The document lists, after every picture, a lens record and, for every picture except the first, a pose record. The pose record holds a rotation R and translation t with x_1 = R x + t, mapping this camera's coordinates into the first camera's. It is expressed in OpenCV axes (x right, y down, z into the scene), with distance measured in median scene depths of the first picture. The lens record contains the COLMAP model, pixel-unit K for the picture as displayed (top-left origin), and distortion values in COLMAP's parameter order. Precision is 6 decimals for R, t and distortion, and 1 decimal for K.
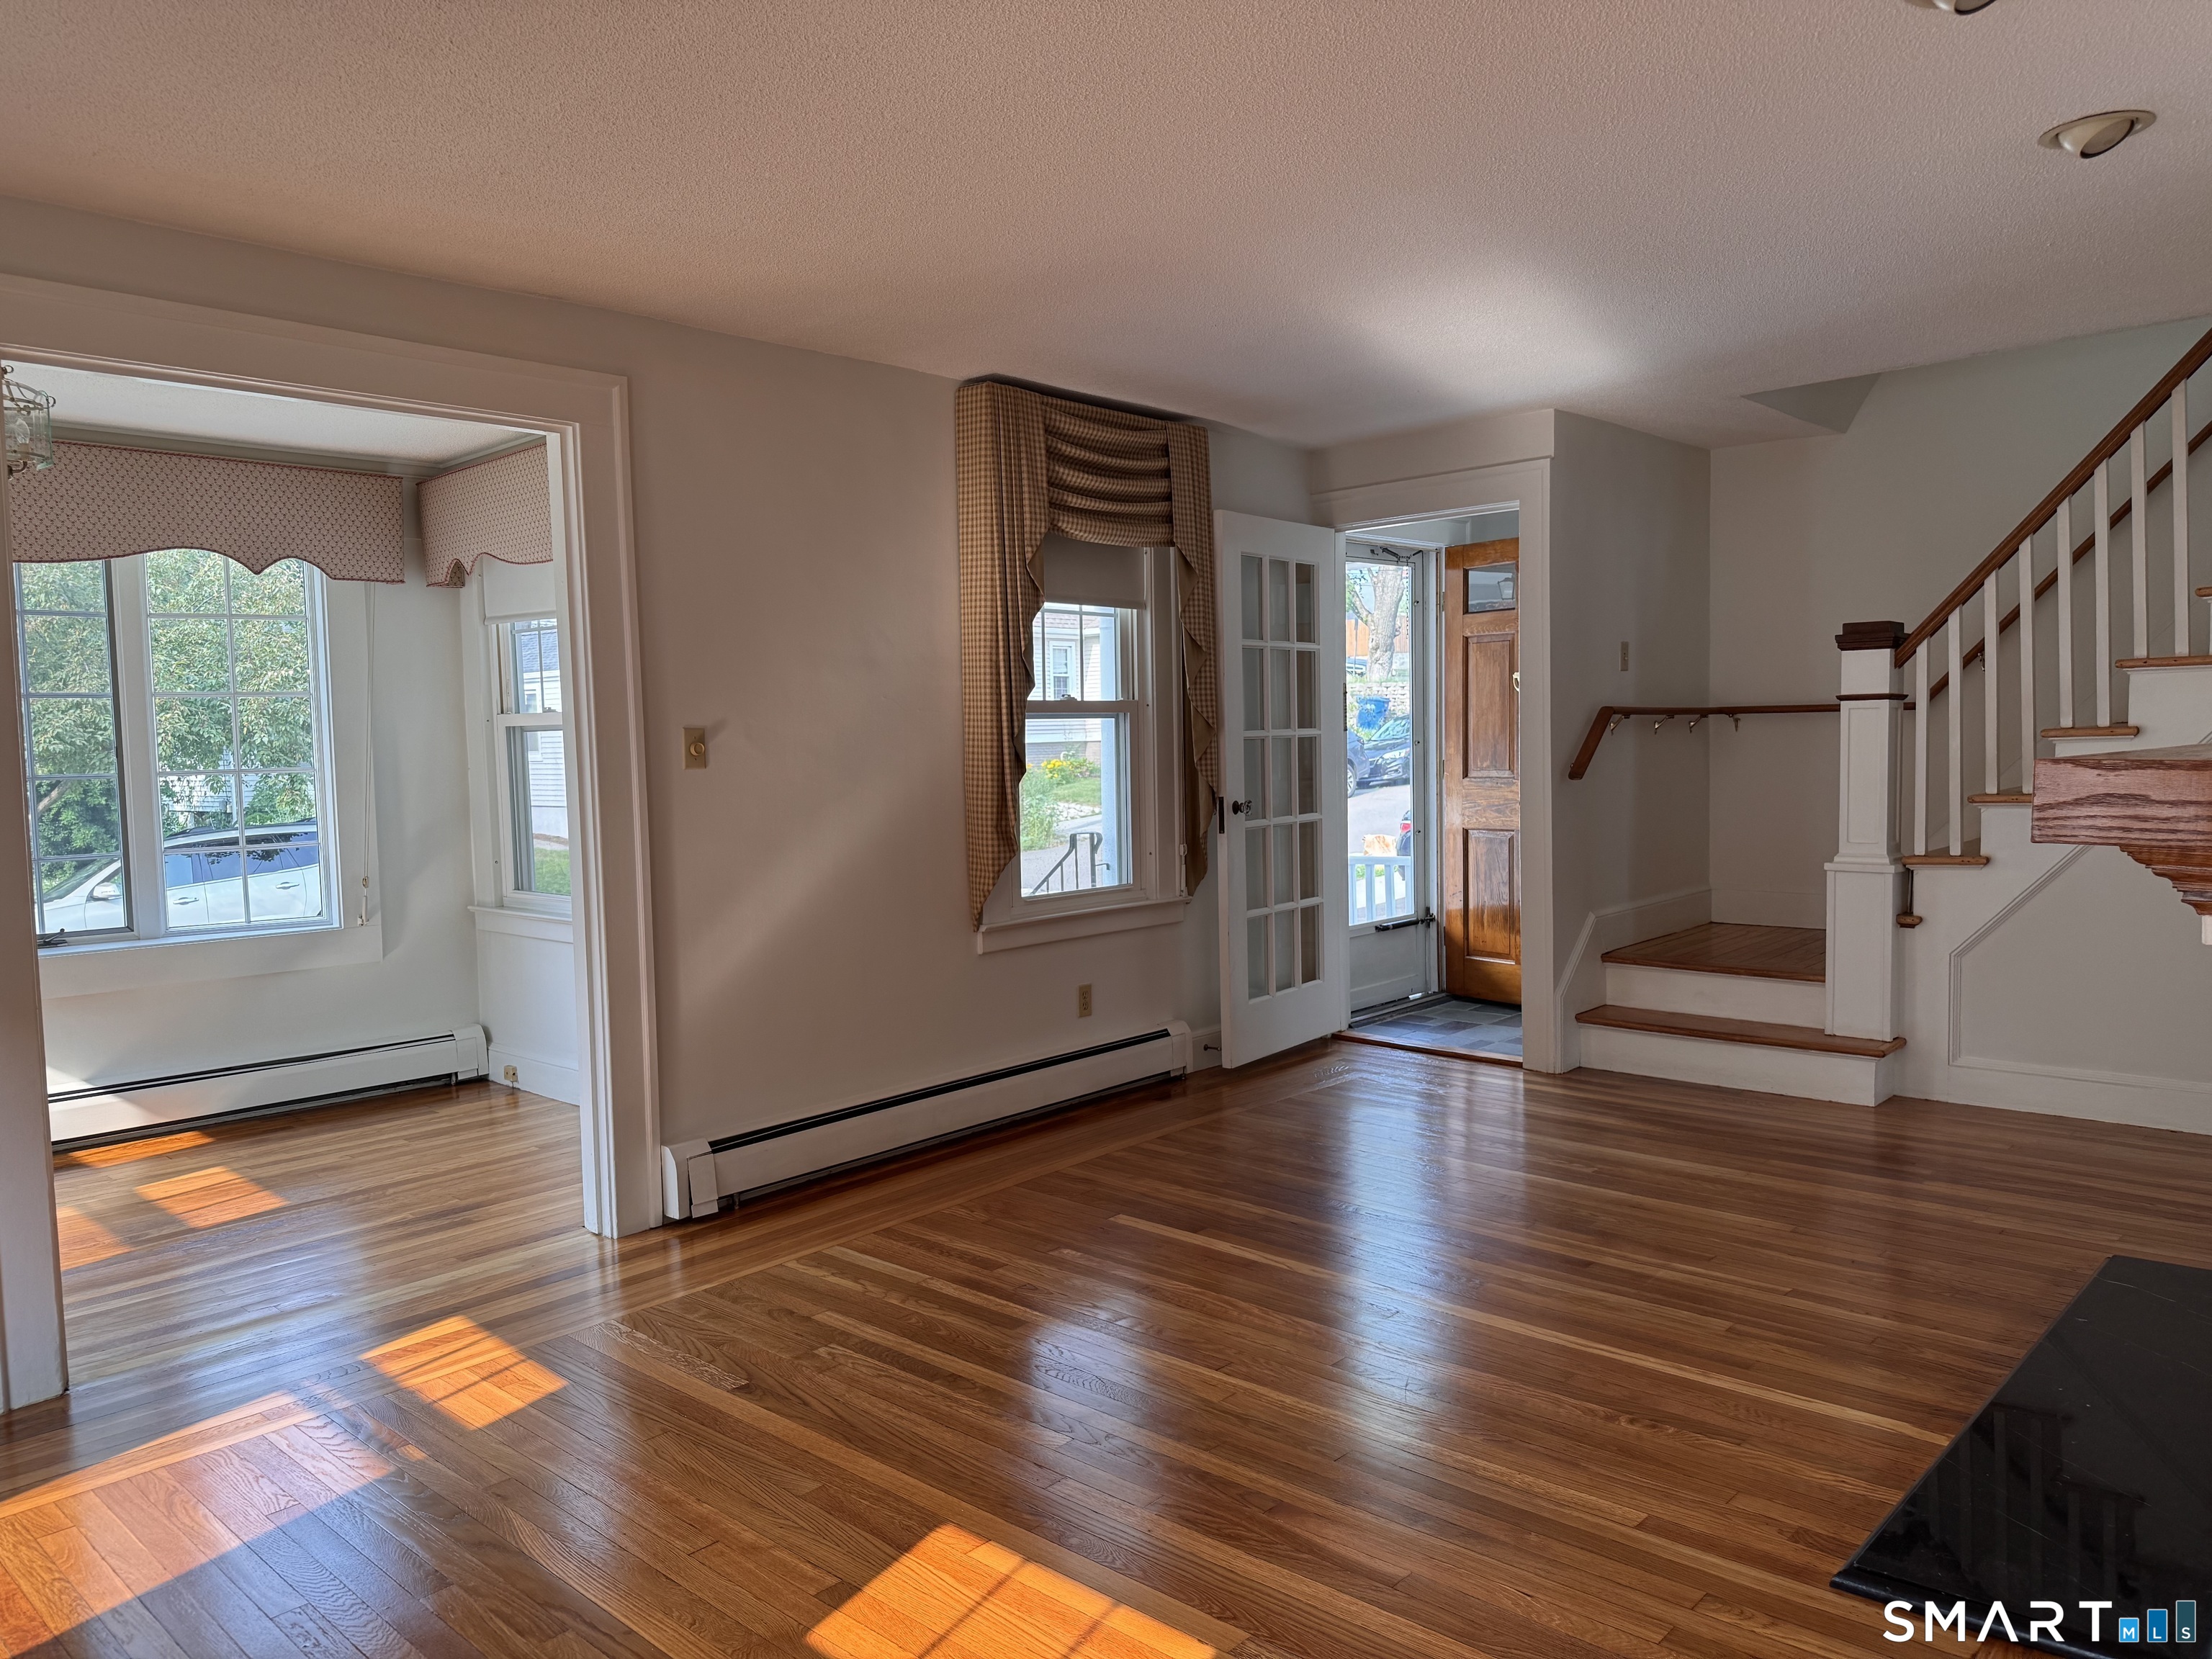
lens RADIAL K [[1568.3, 0, 1092.6], [0, 1568.3, 823.3], [0, 0, 1]] dist [-0.029551, -0.002479]
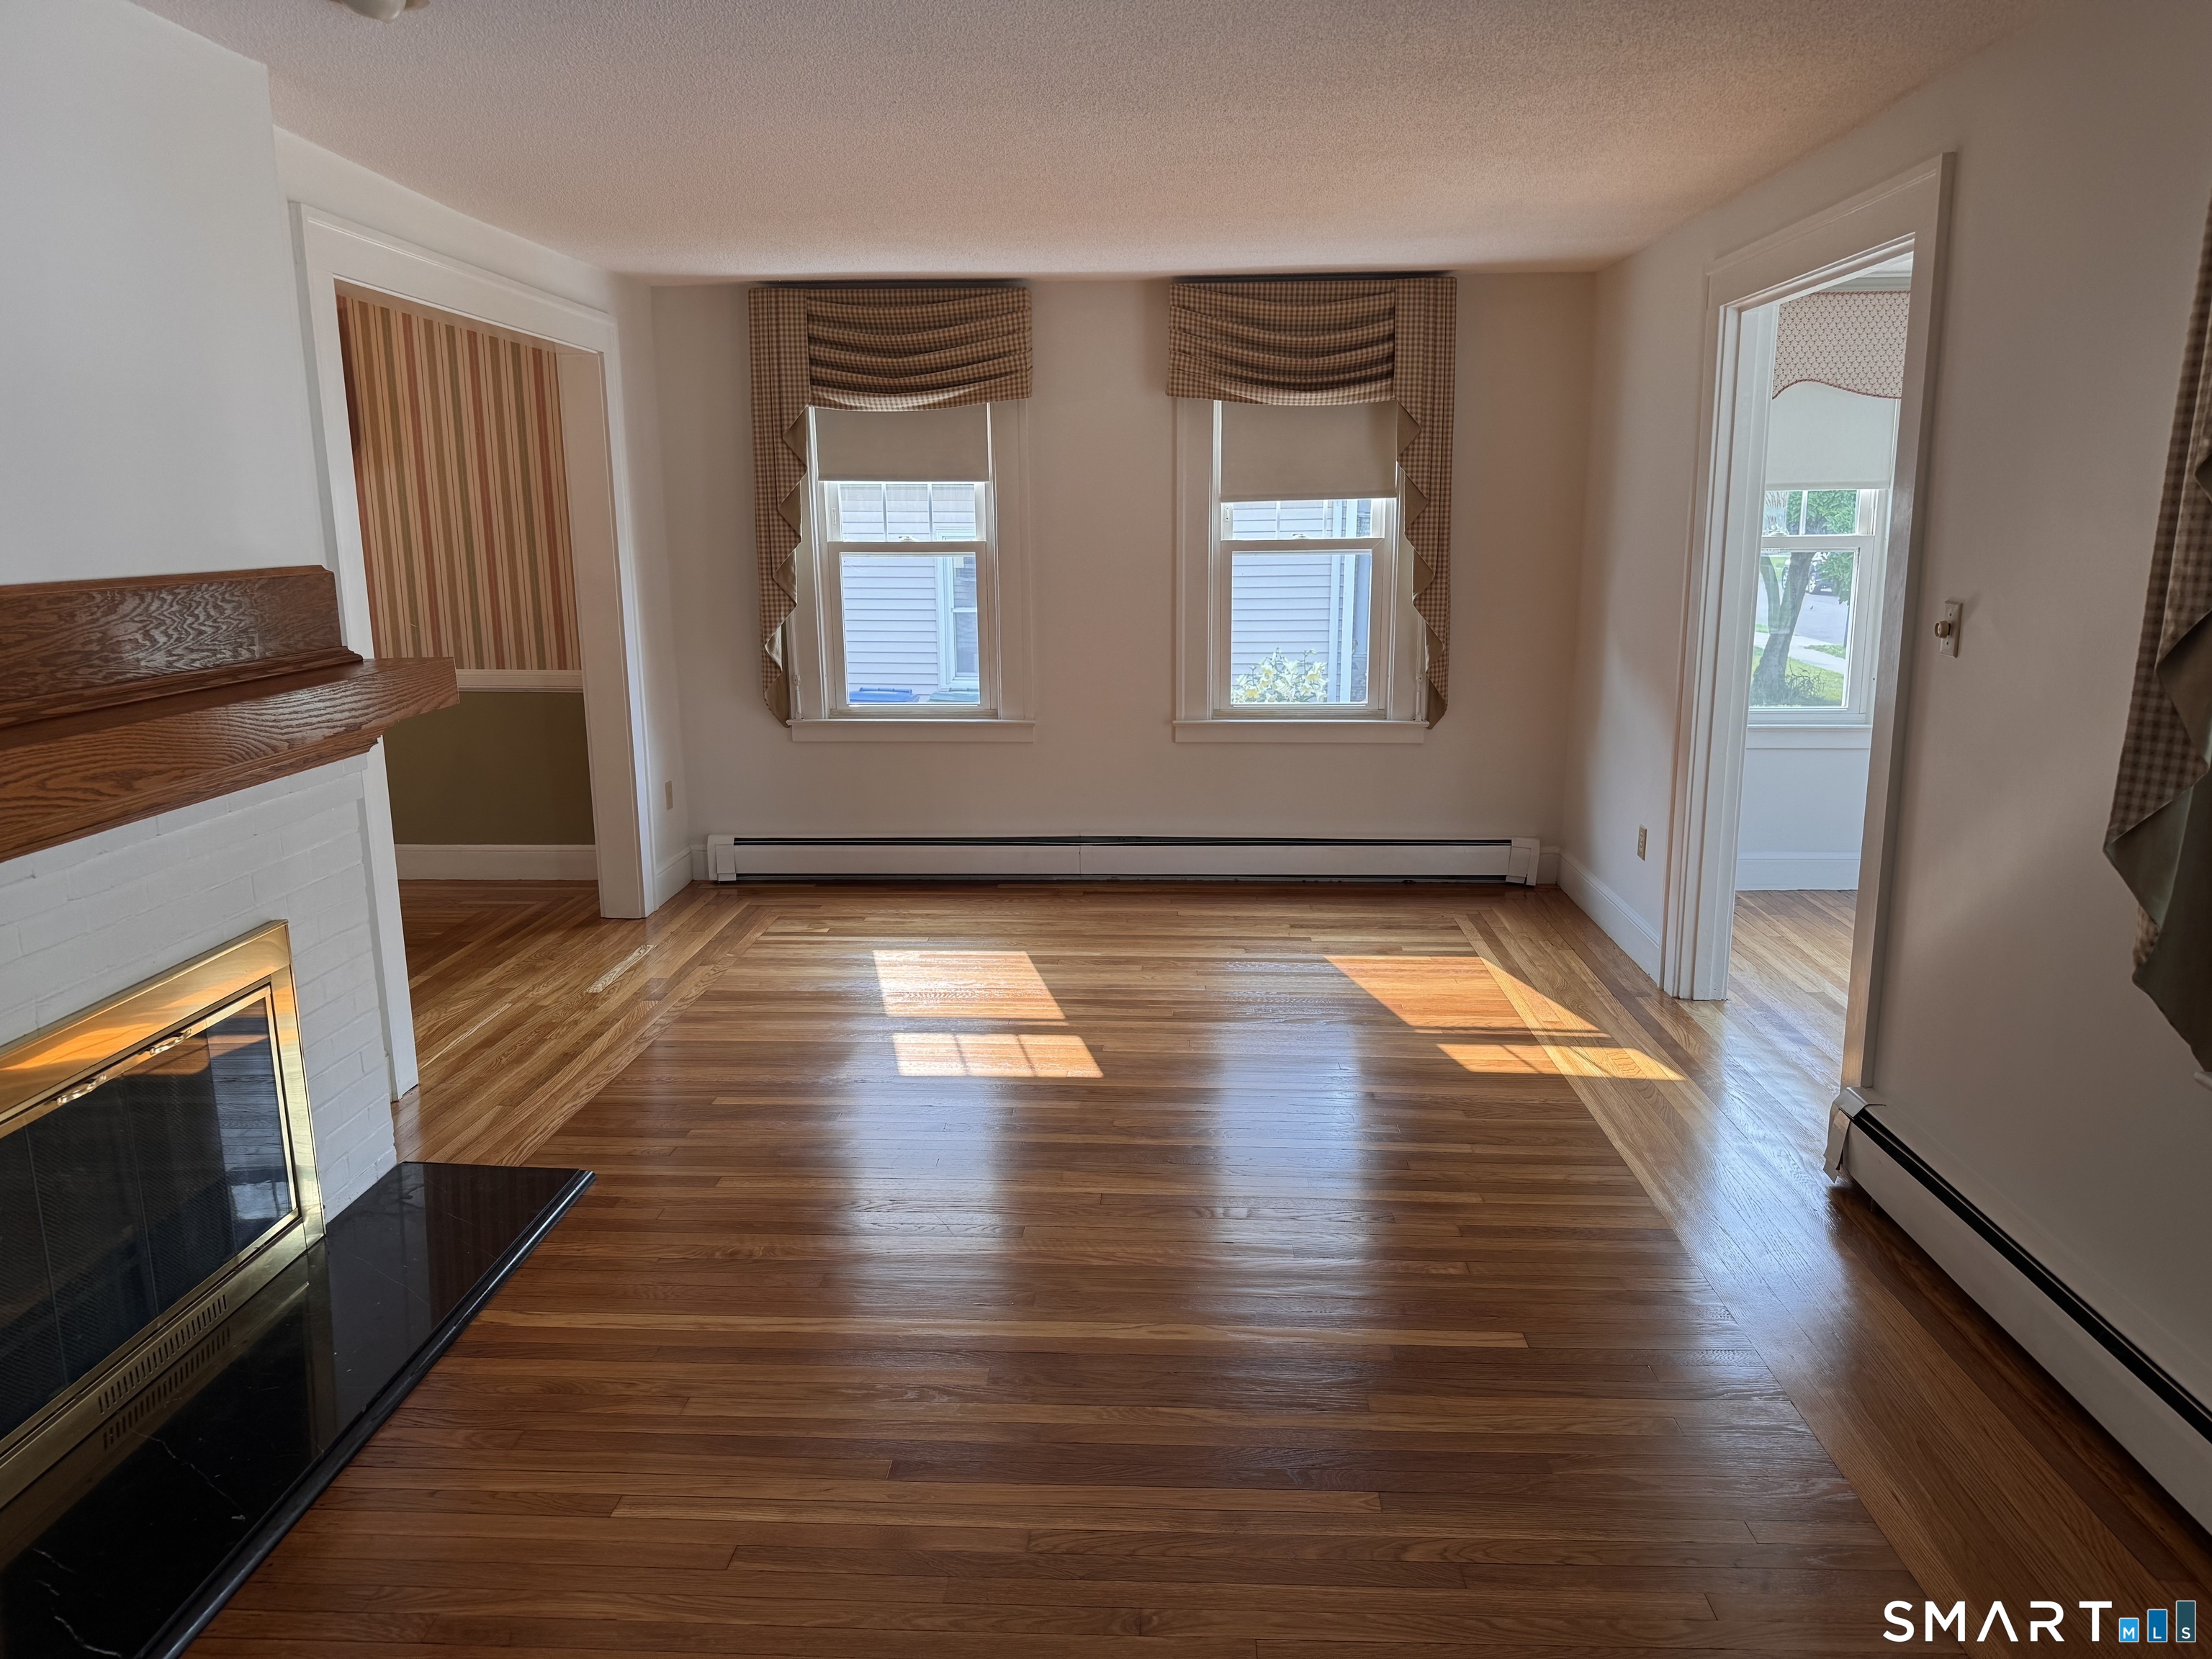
lens RADIAL K [[1568.3, 0, 1093.5], [0, 1568.3, 840.7], [0, 0, 1]] dist [-0.029551, -0.002479]
pose [[-0.768091, 0.158224, -0.620485, 0.765004], [-0.007960, 0.966558, 0.256326, -0.191901], [0.640292, 0.201820, -0.741144, 1.823562]]
